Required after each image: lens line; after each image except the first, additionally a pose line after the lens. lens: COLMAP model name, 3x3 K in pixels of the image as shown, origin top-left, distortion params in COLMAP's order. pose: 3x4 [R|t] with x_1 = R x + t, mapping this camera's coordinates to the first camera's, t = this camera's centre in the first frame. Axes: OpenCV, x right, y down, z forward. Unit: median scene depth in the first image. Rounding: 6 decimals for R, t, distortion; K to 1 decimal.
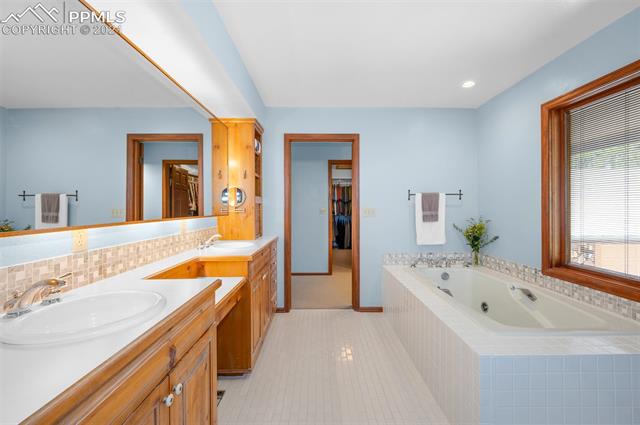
lens RADIAL K [[253.5, 0, 321.4], [0, 253.5, 208.0], [0, 0, 1]] dist [-0.001356, -0.000113]
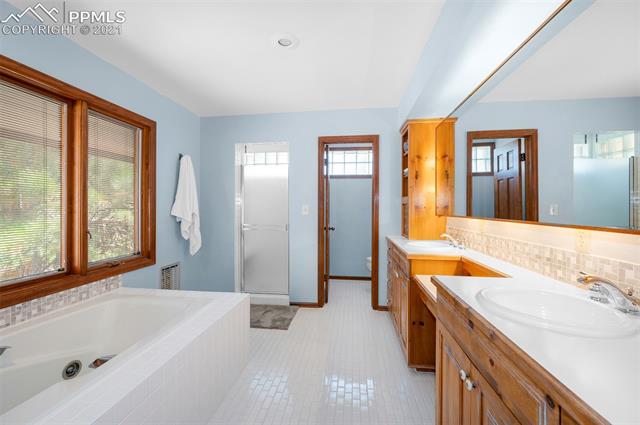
lens RADIAL K [[253.5, 0, 321.9], [0, 253.5, 208.6], [0, 0, 1]] dist [-0.001356, -0.000113]
pose [[-0.991344, 0.003165, 0.131254, -0.070172], [0.004125, 0.999967, 0.007046, -0.005939], [-0.131227, 0.007526, -0.991324, 1.954892]]
